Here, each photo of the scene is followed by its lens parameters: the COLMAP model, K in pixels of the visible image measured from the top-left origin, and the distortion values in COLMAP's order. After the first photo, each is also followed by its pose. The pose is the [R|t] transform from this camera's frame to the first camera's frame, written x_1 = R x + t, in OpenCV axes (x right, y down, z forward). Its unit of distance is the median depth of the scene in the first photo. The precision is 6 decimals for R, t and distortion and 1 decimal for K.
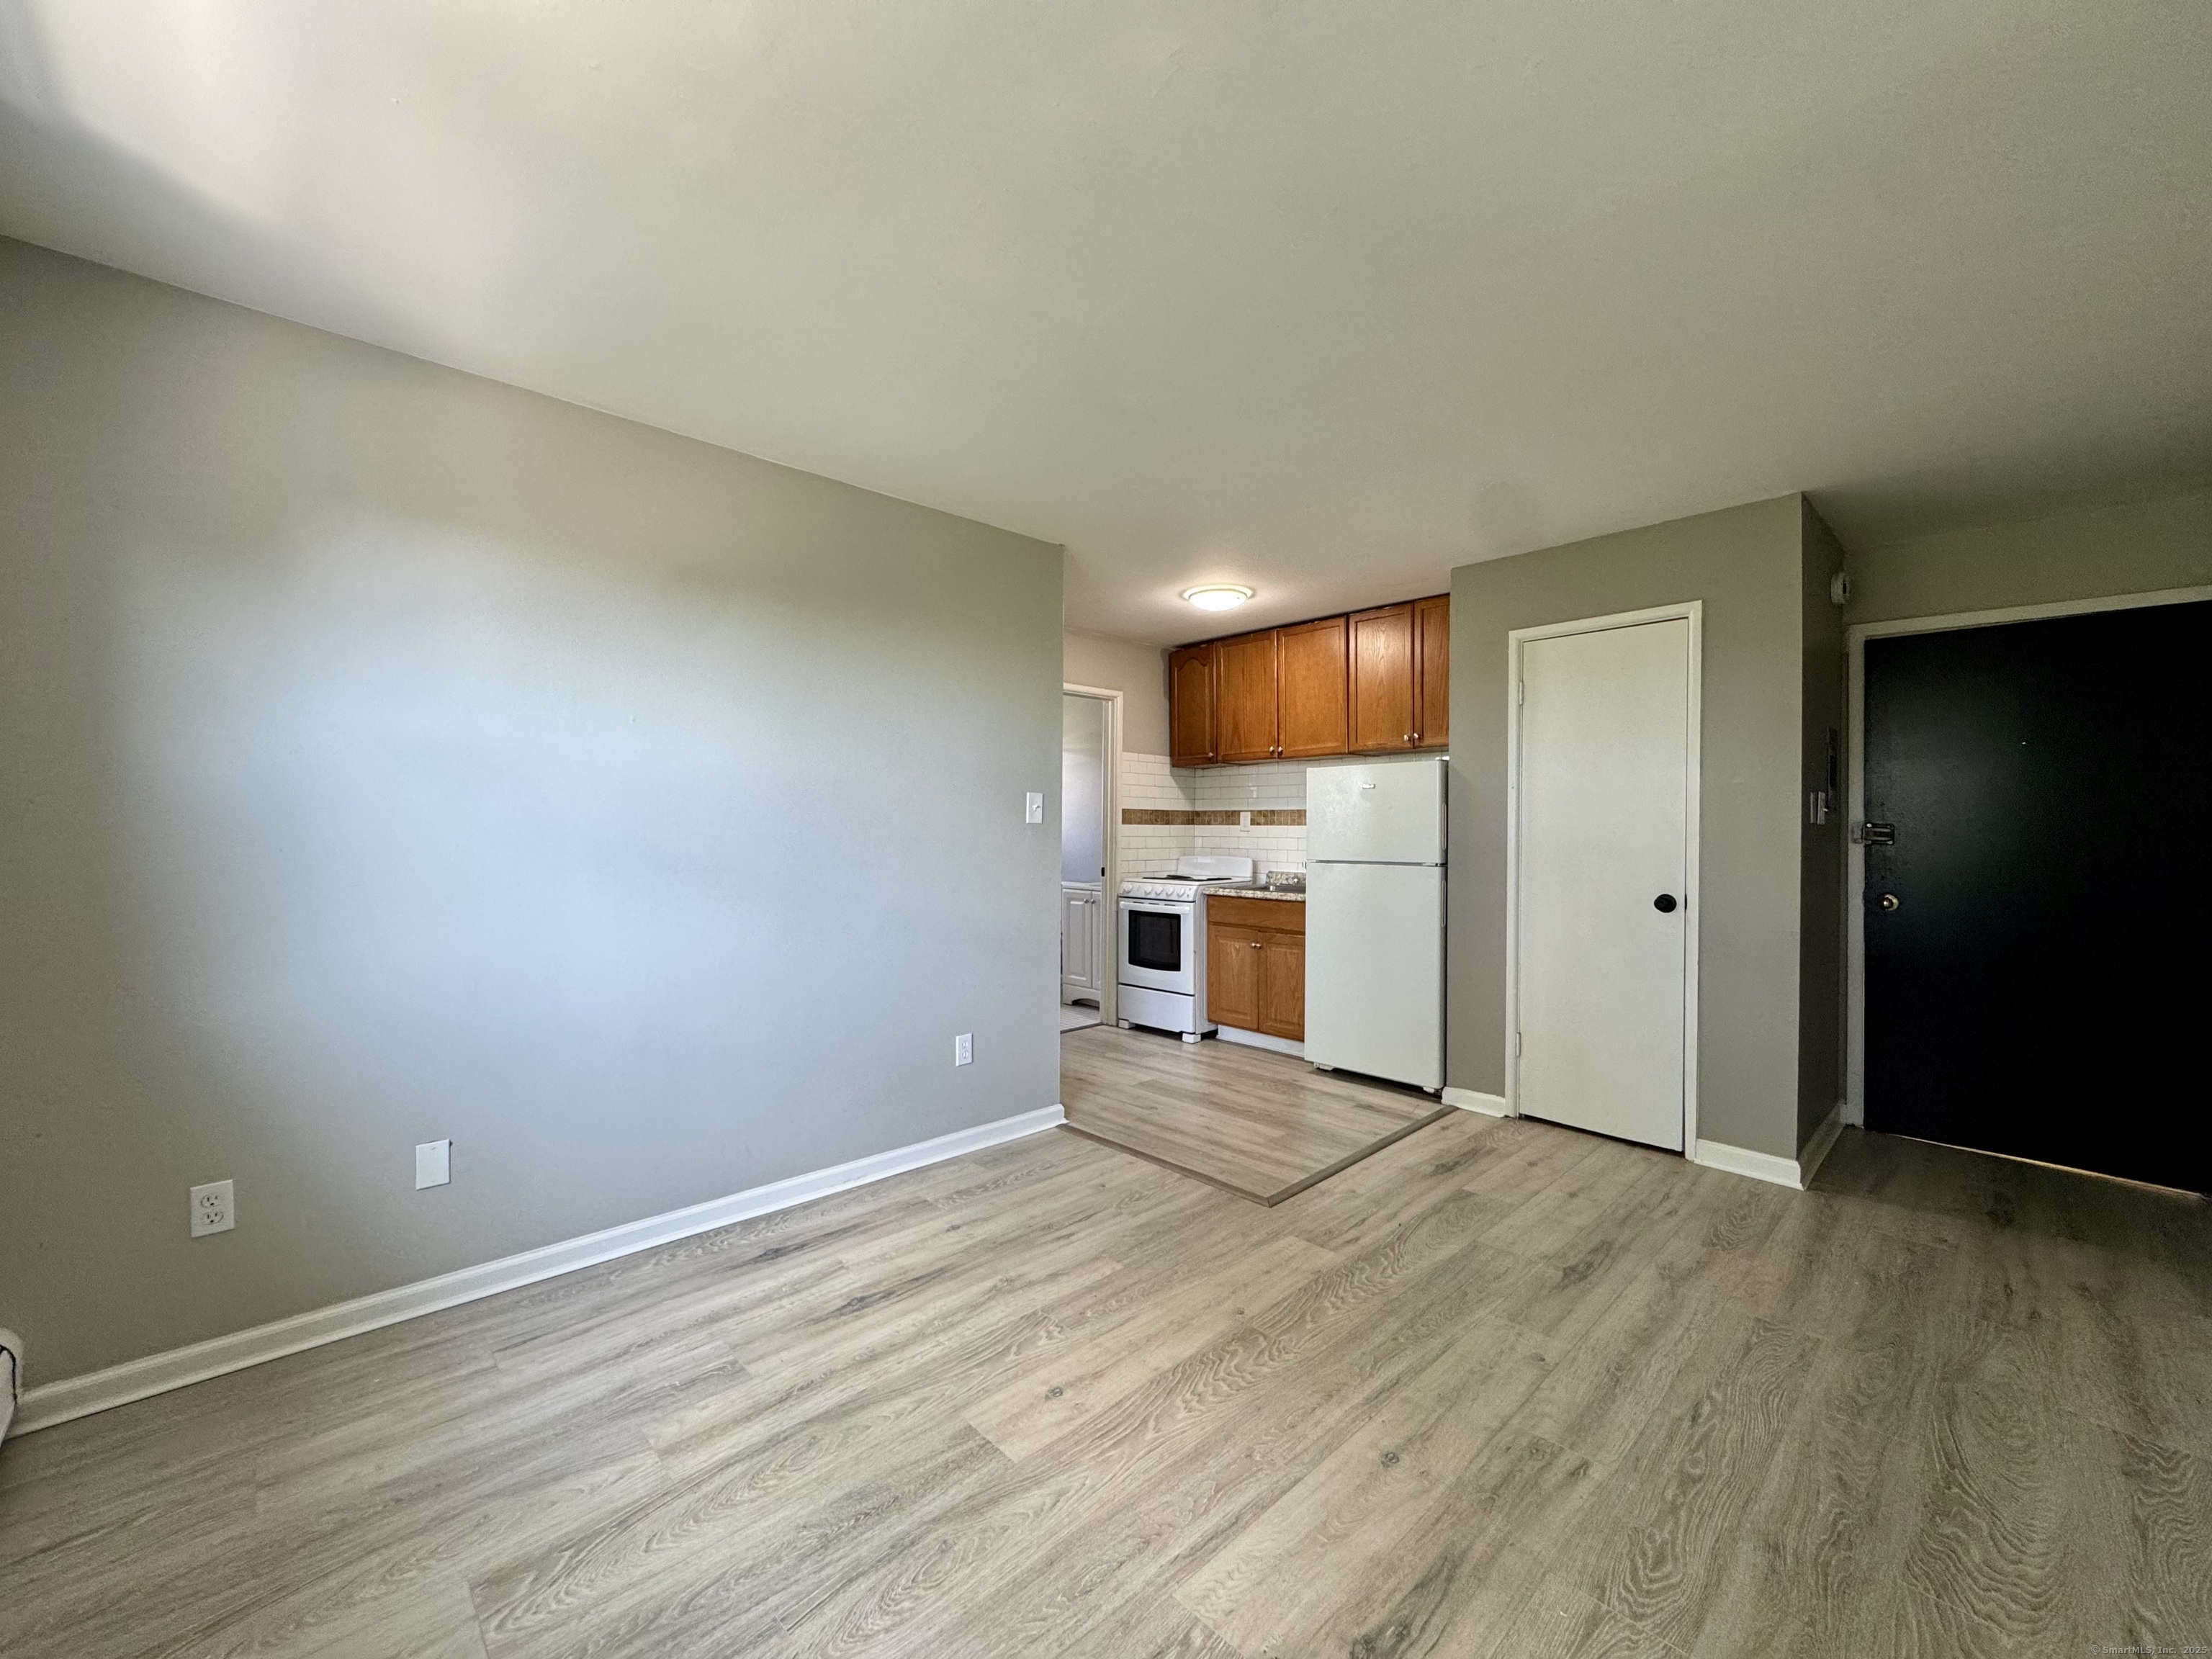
lens RADIAL K [[884.8, 0, 1099.0], [0, 884.8, 823.1], [0, 0, 1]] dist [-0.003904, -0.000139]
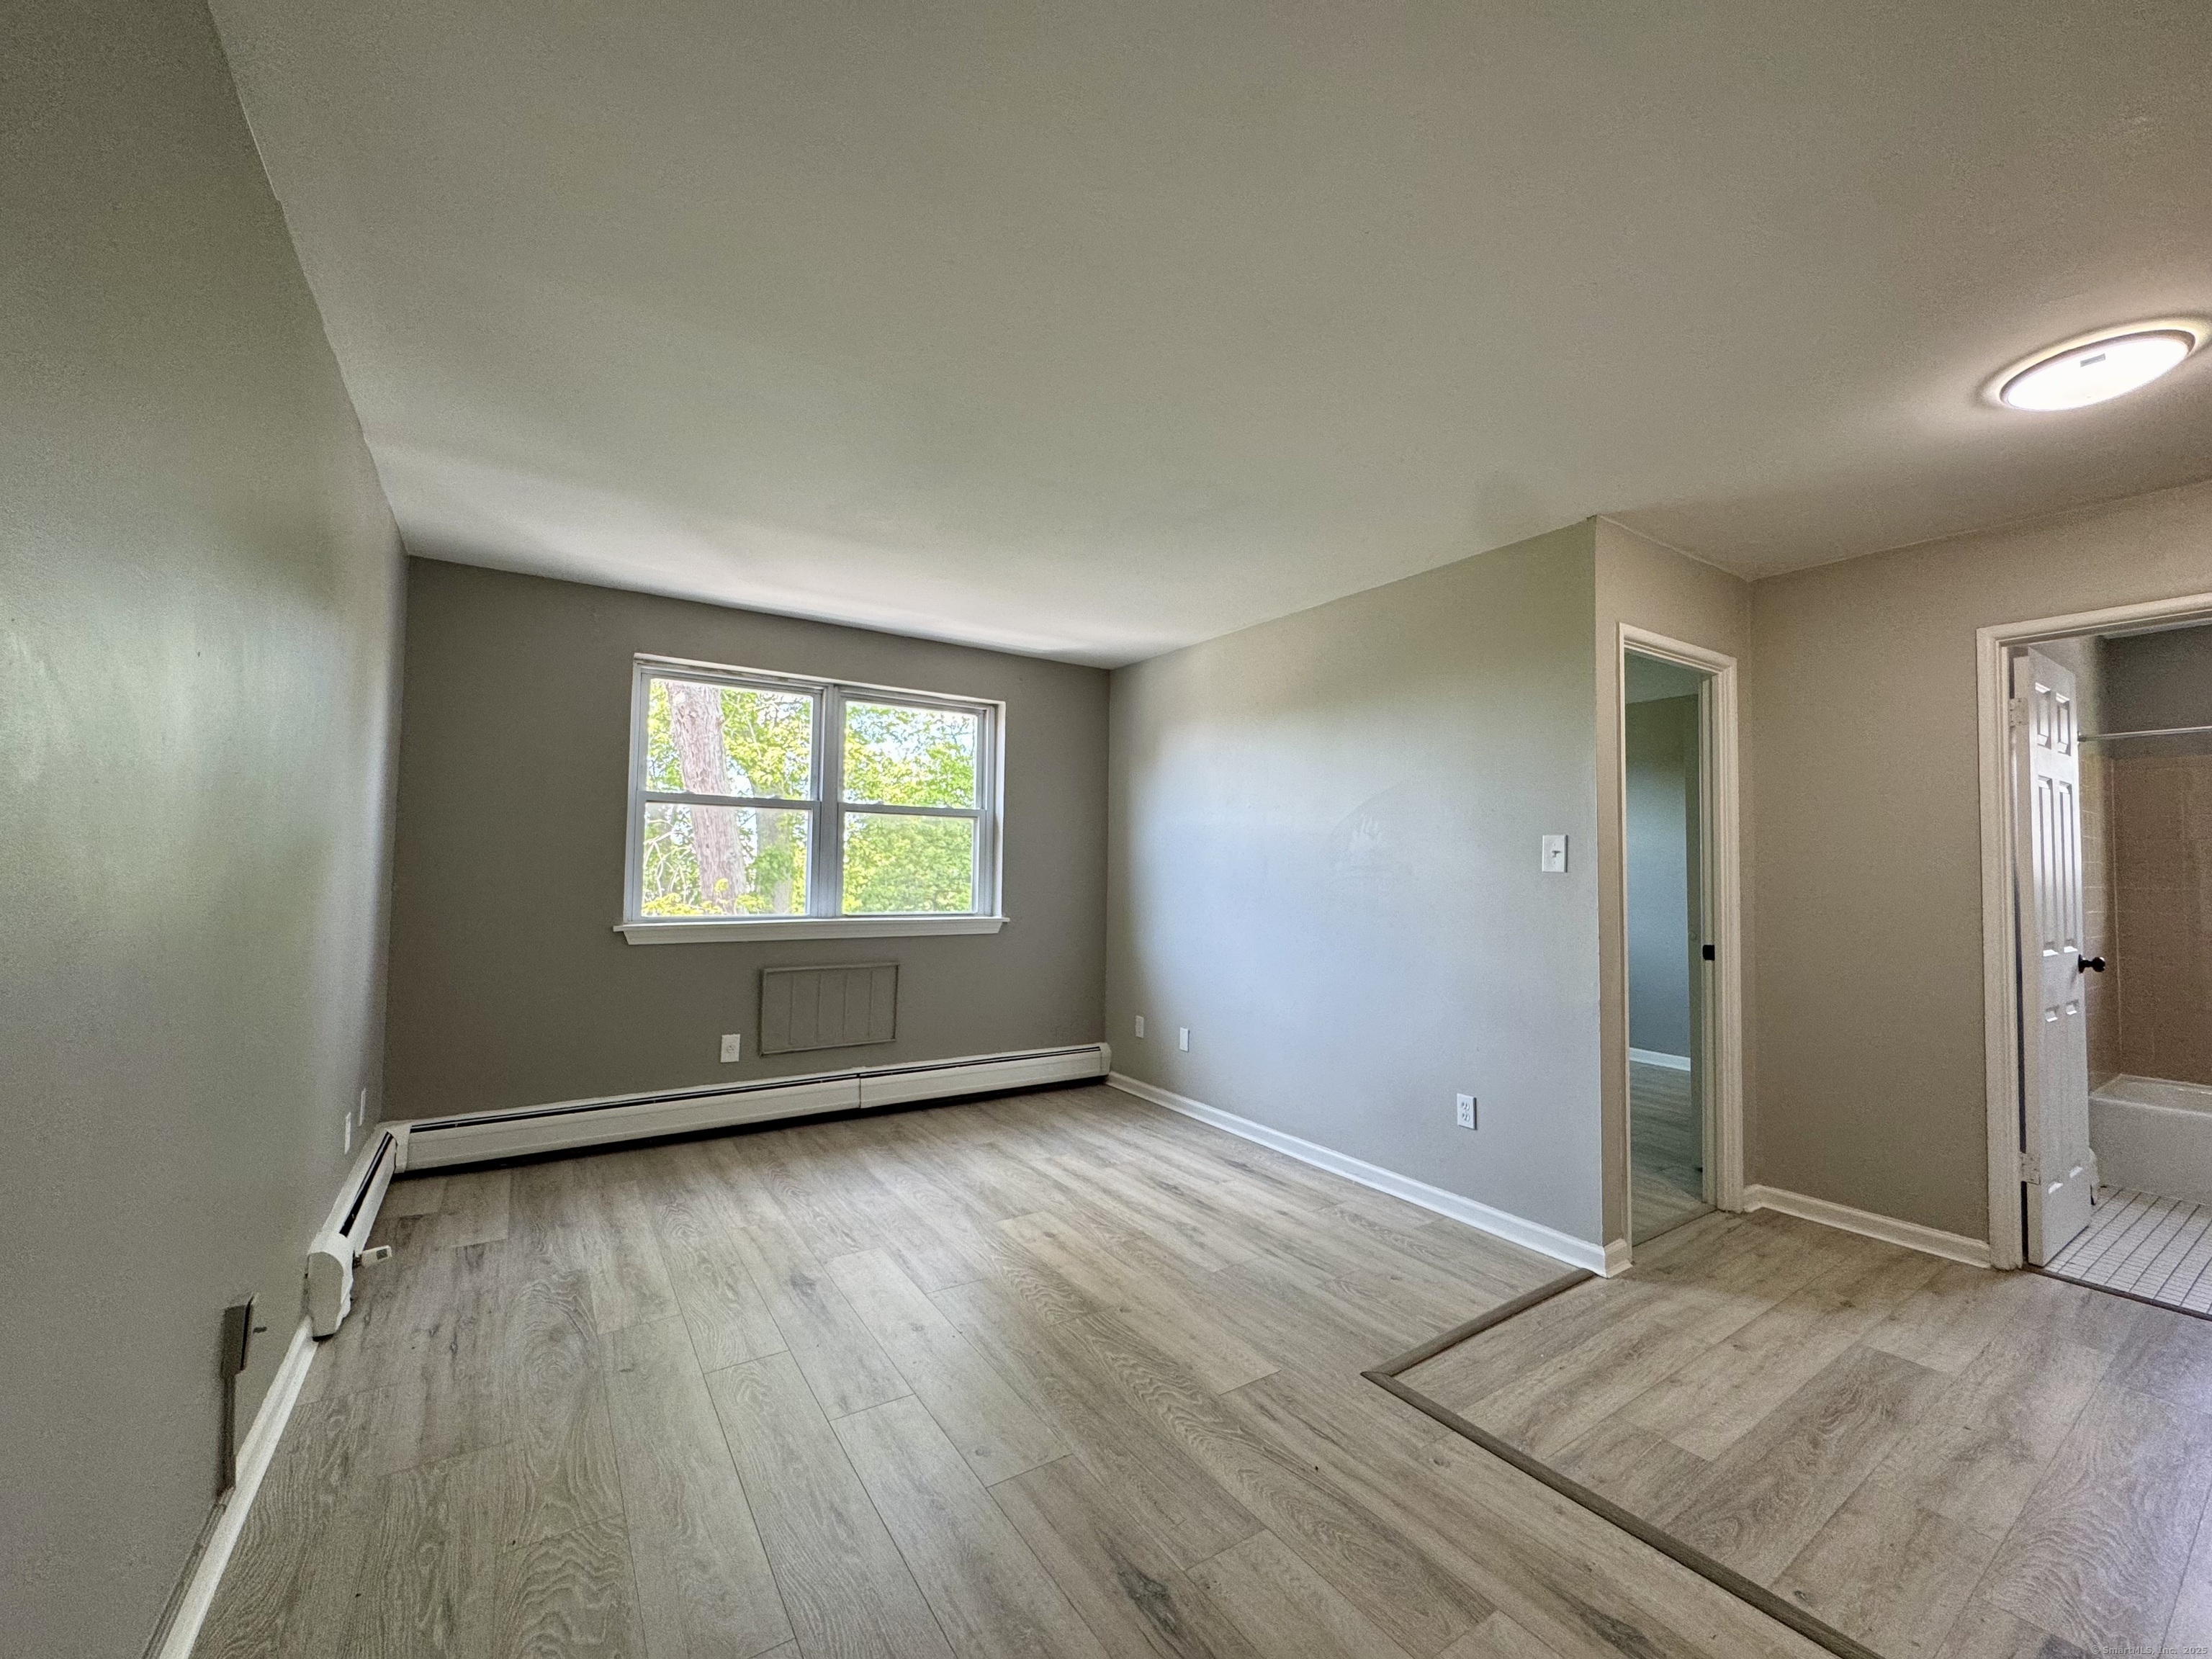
lens RADIAL K [[884.8, 0, 1111.7], [0, 884.8, 828.2], [0, 0, 1]] dist [-0.003904, -0.000139]
pose [[-0.166530, -0.053710, -0.984572, 1.228825], [-0.015834, 0.998532, -0.051793, 0.012451], [0.985909, 0.006965, -0.167136, 1.121662]]
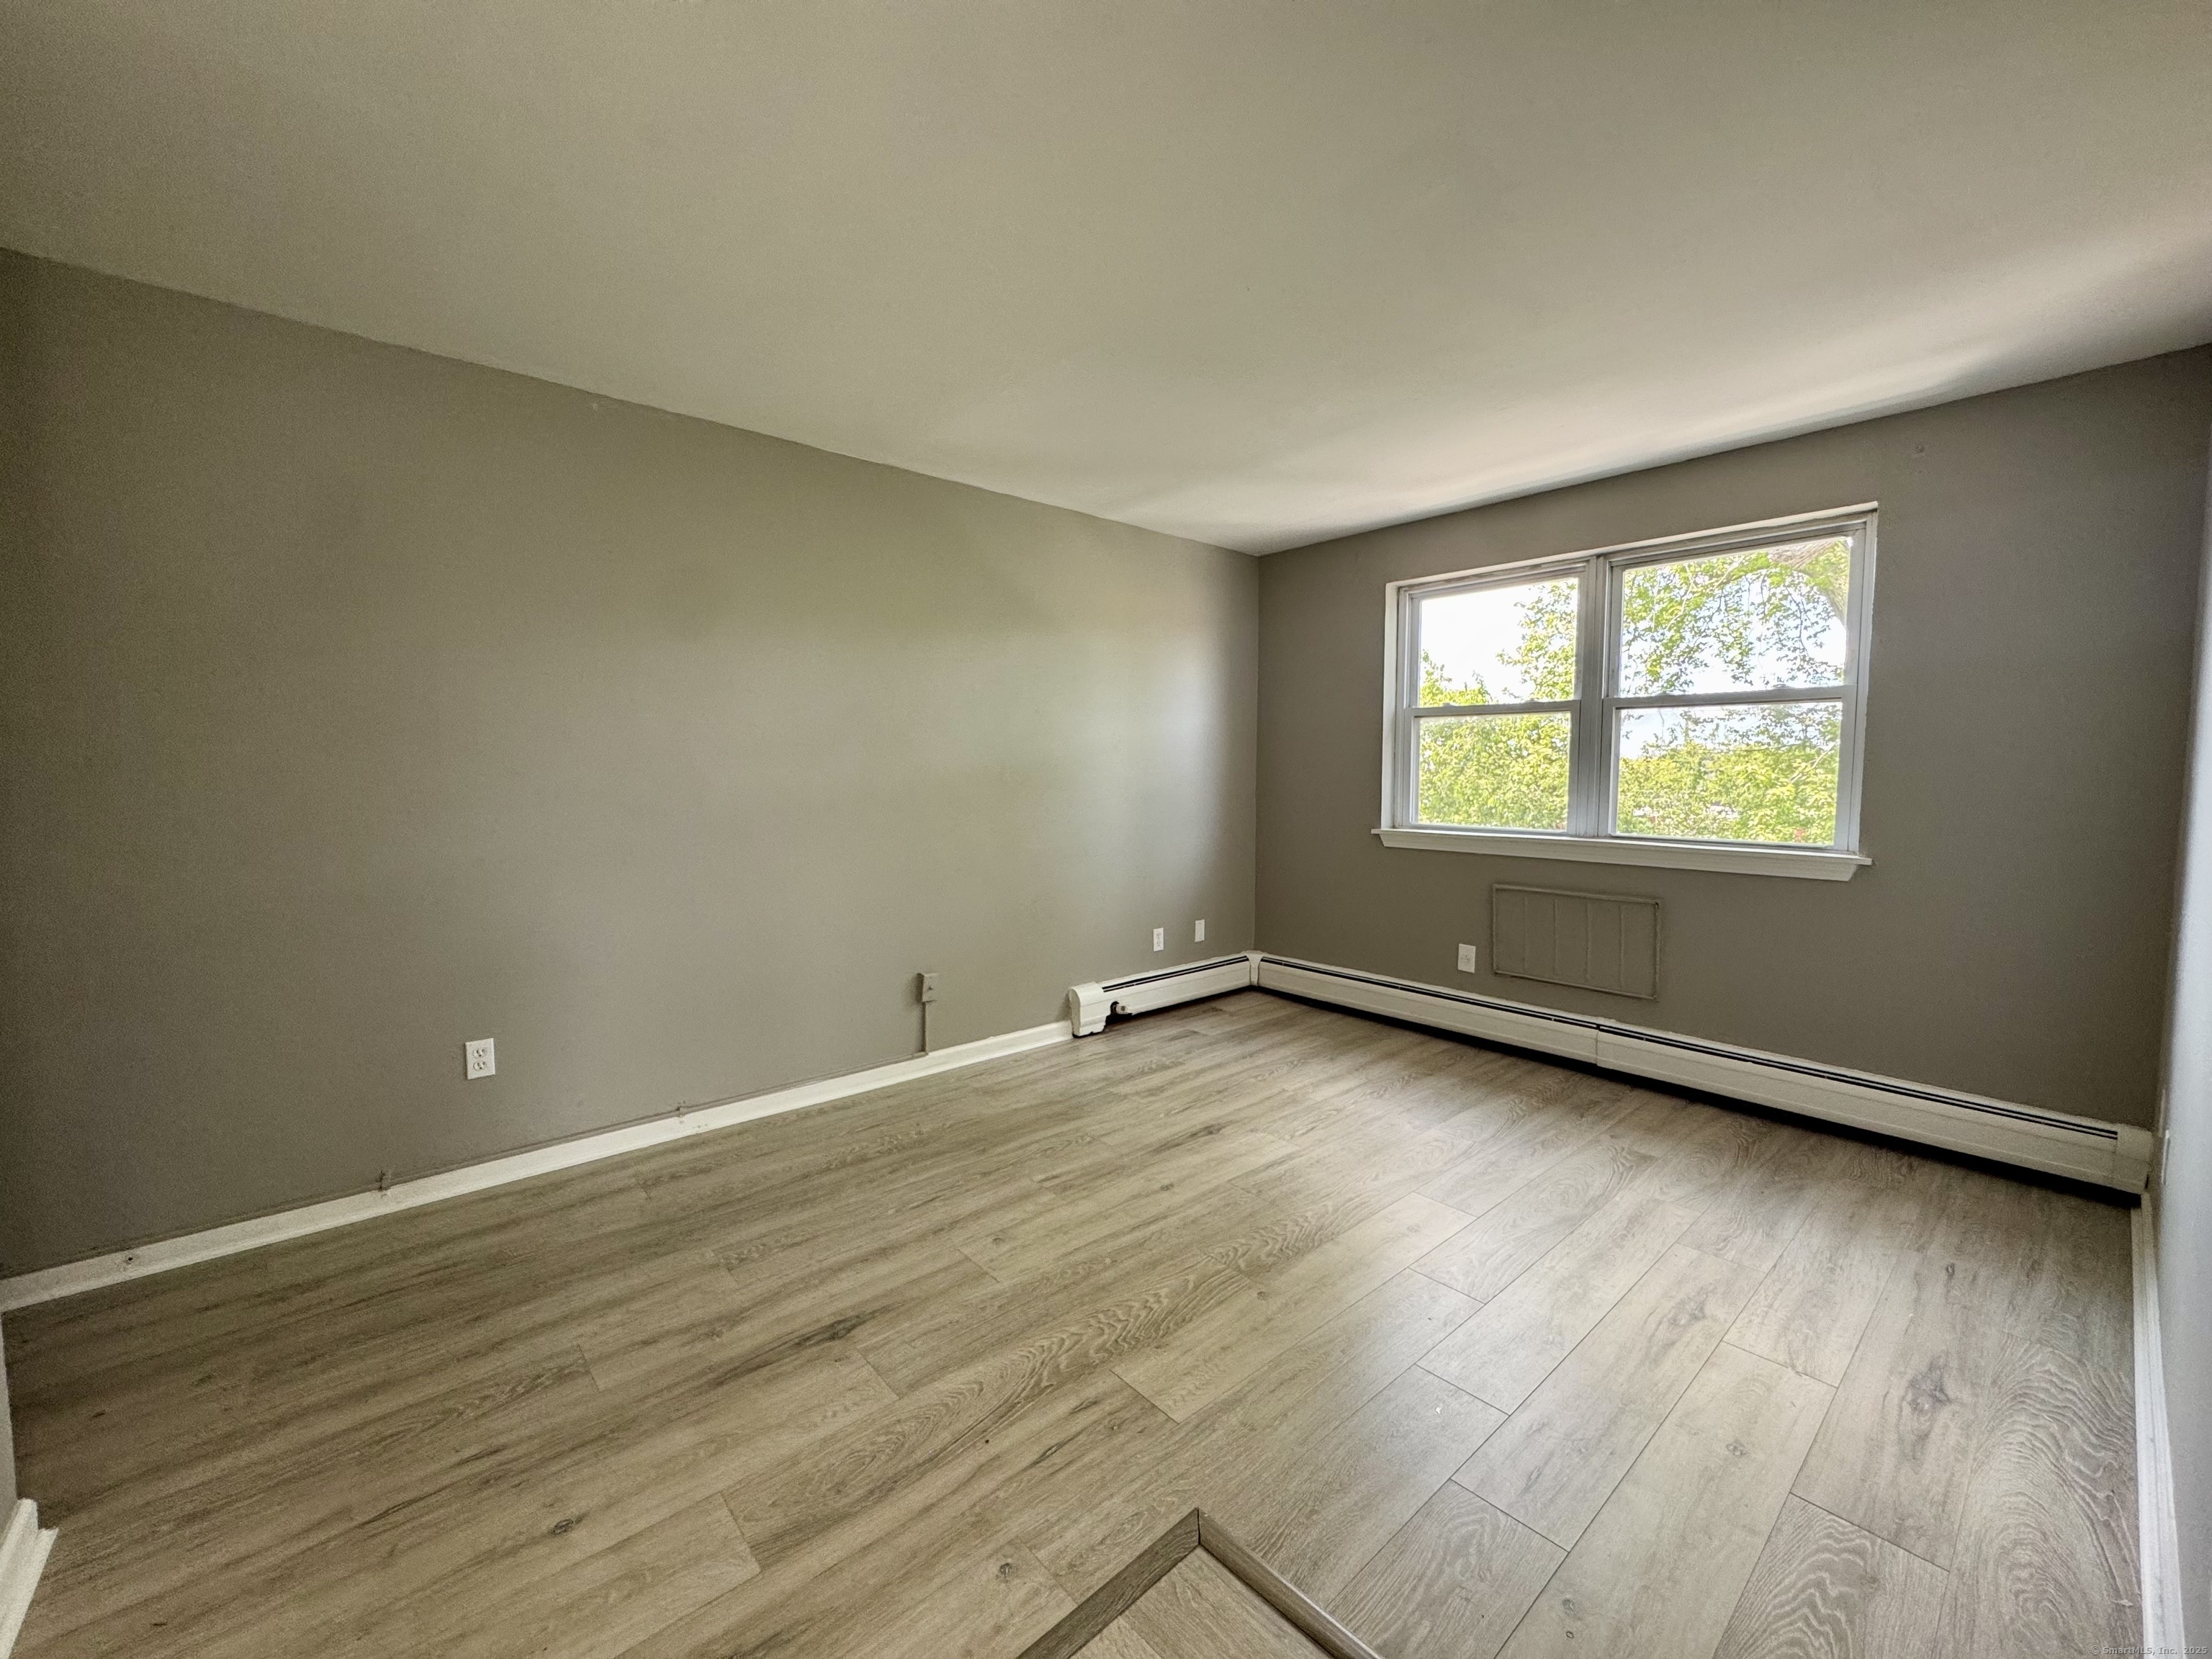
lens RADIAL K [[884.8, 0, 1103.8], [0, 884.8, 828.8], [0, 0, 1]] dist [-0.003904, -0.000139]
pose [[-0.999271, -0.013184, 0.035831, 0.289225], [-0.010784, 0.997738, 0.066347, 0.003542], [-0.036624, 0.065912, -0.997153, 1.834481]]
